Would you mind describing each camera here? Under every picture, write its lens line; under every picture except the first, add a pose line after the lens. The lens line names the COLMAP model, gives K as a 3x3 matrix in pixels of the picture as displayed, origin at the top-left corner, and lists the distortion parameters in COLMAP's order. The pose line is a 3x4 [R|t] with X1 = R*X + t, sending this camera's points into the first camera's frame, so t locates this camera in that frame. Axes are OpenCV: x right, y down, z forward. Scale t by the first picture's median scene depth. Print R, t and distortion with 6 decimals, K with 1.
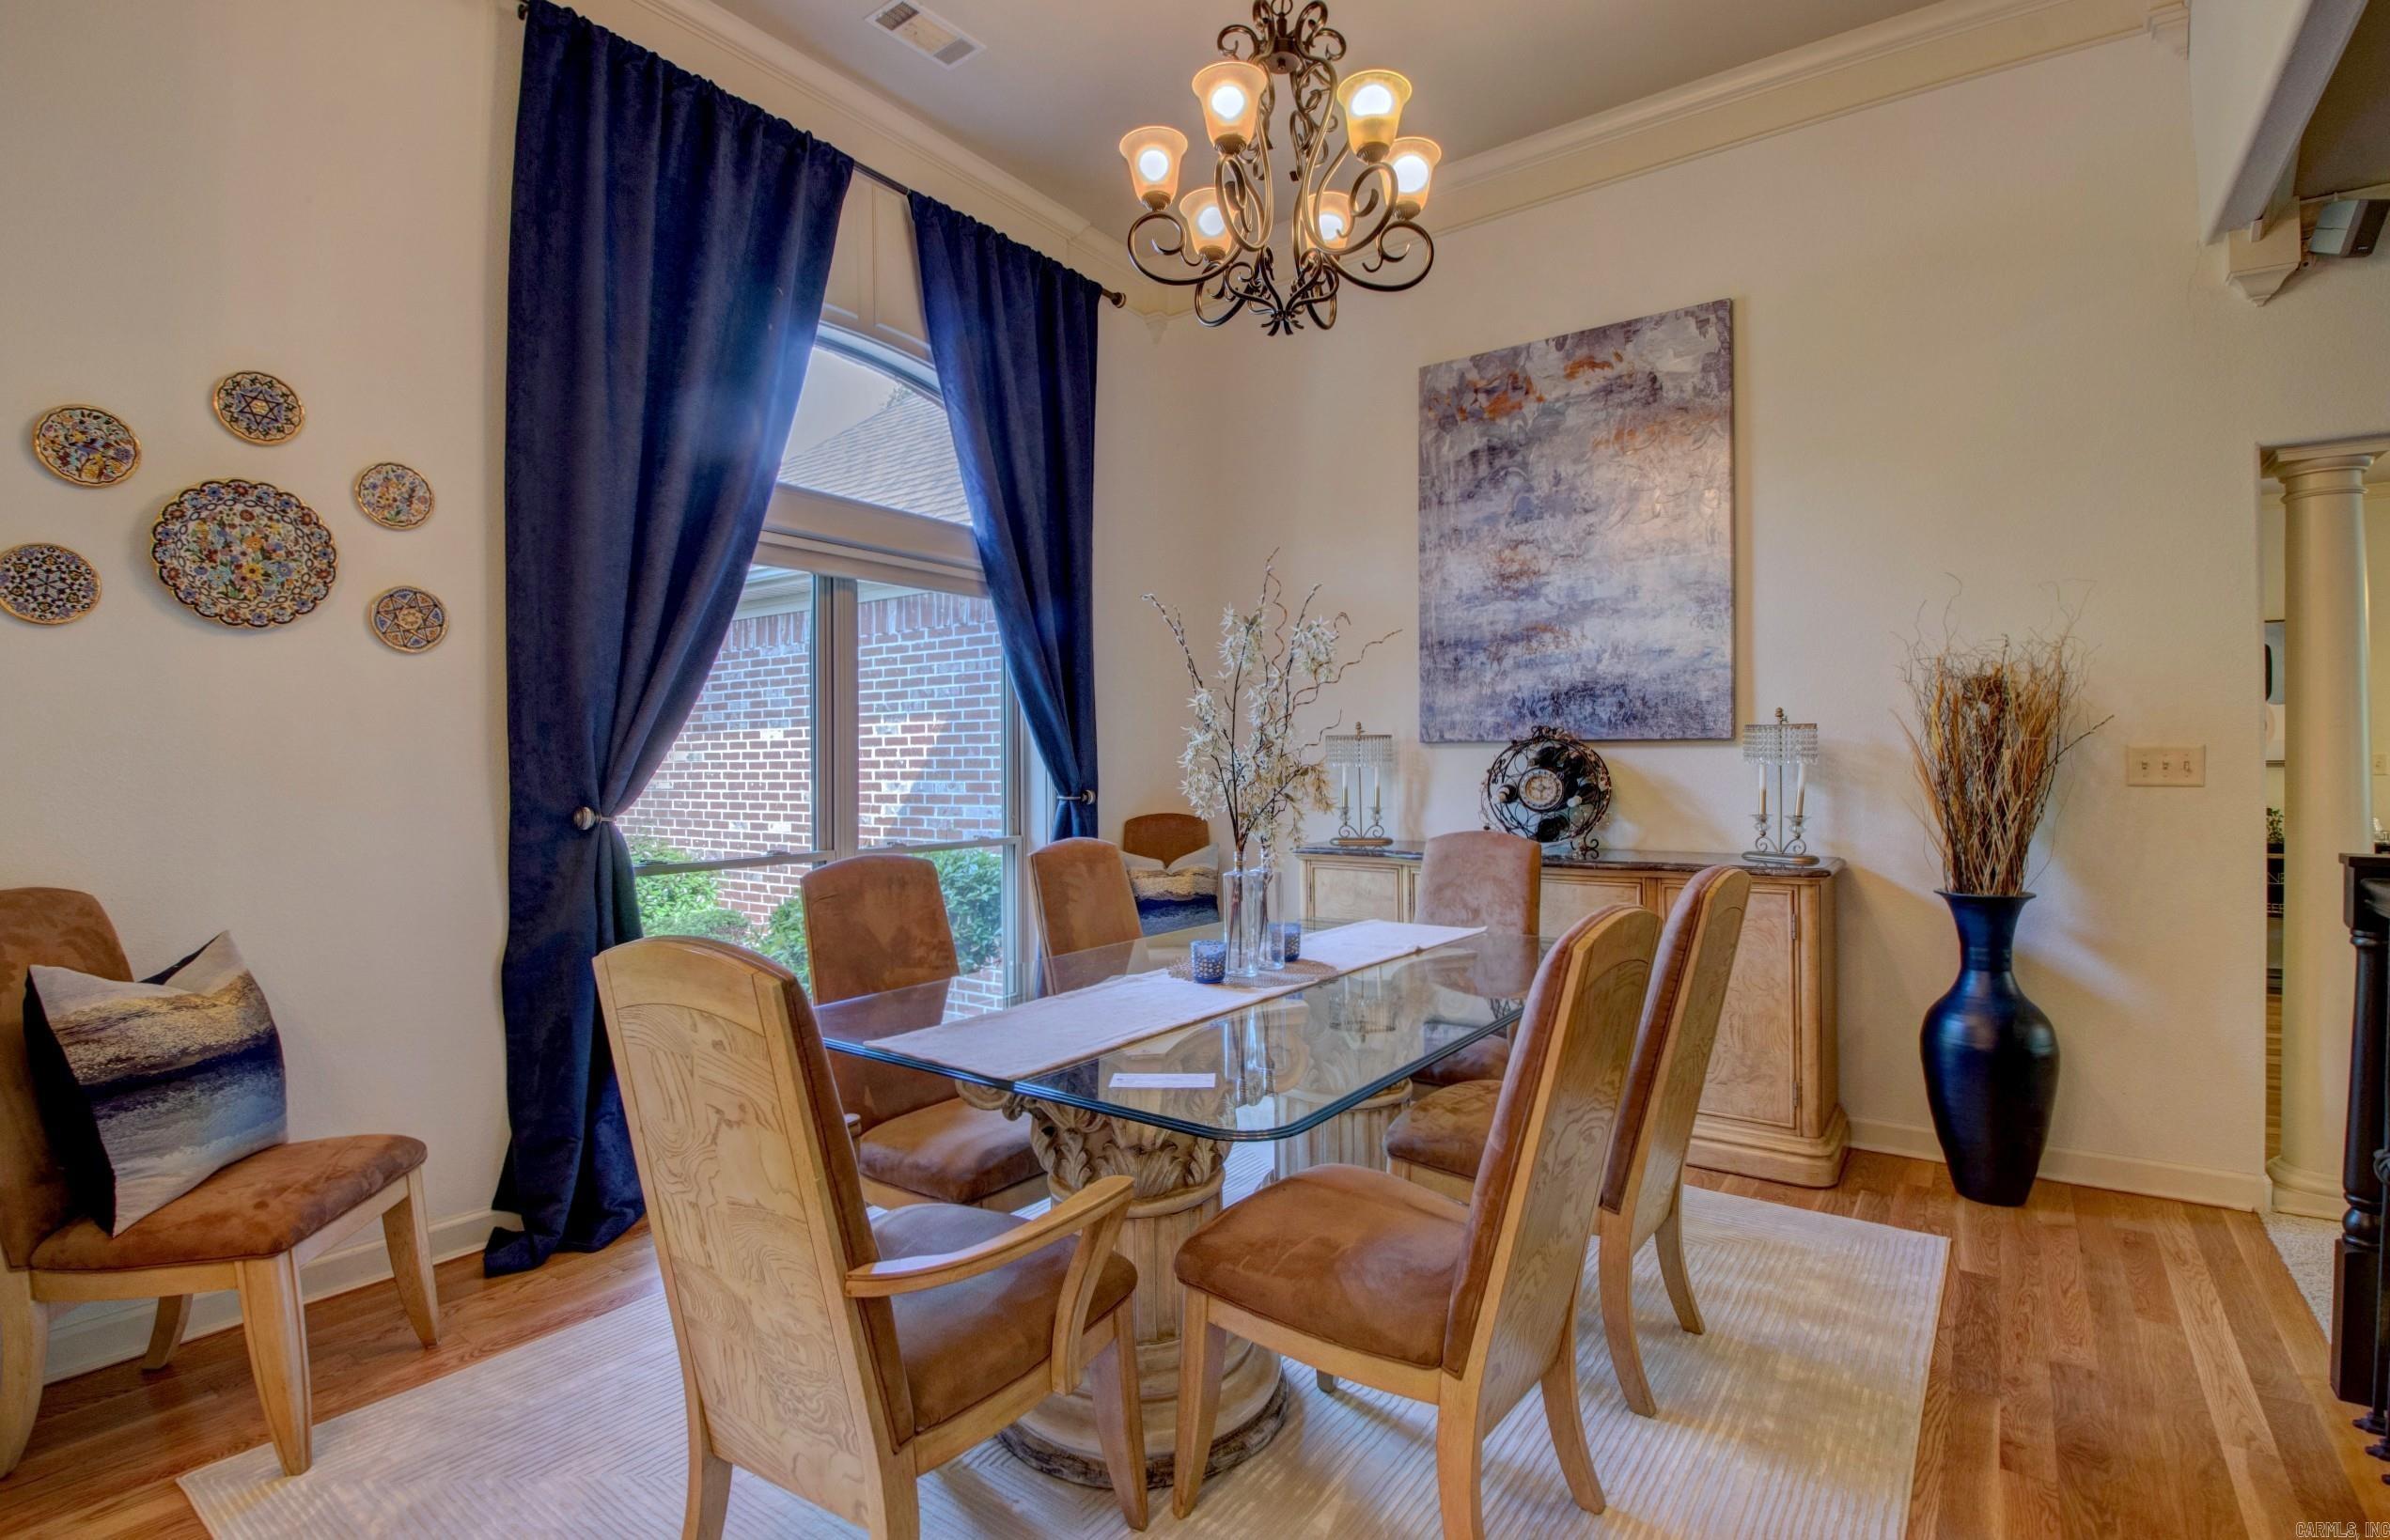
lens RADIAL K [[1108.7, 0, 1196.9], [0, 1108.7, 767.3], [0, 0, 1]] dist [-0.005987, -0.013874]
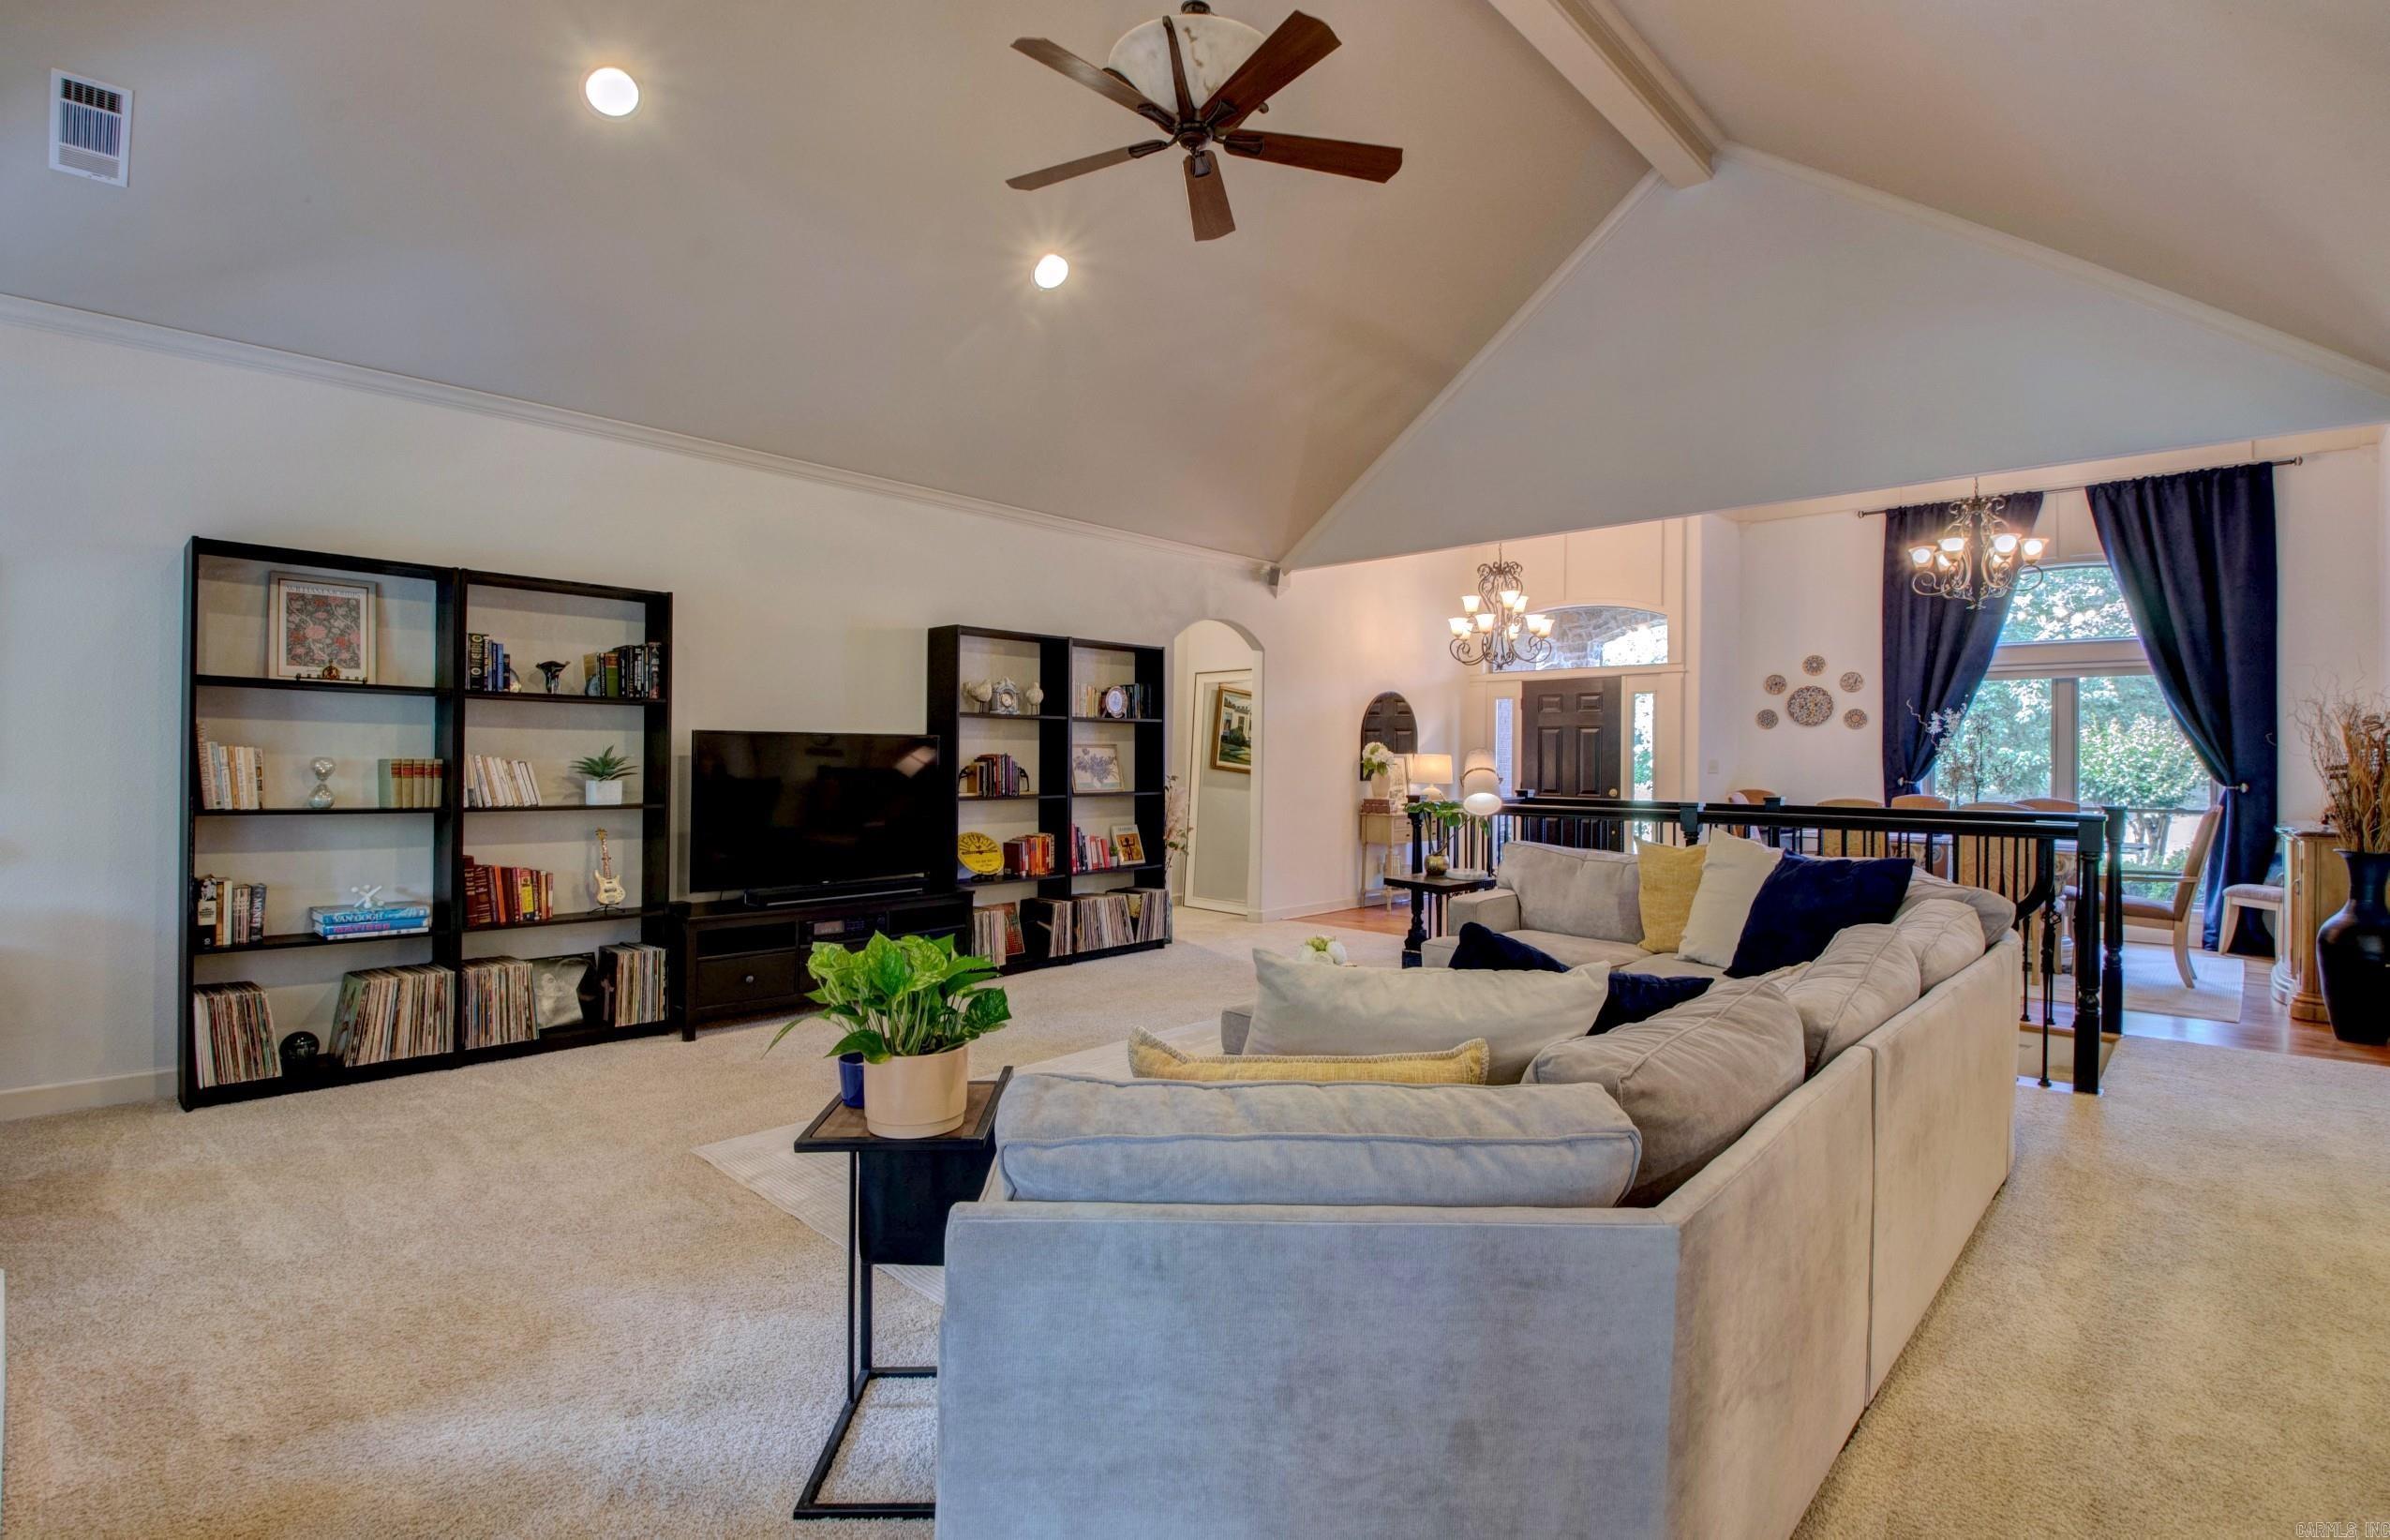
lens RADIAL K [[1108.9, 0, 1195.4], [0, 1108.9, 754.6], [0, 0, 1]] dist [-0.005987, -0.013874]
pose [[-0.127853, 0.003867, -0.991786, 2.231455], [-0.014757, 0.999874, 0.005801, -0.014844], [0.991683, 0.015377, -0.127779, -0.418338]]
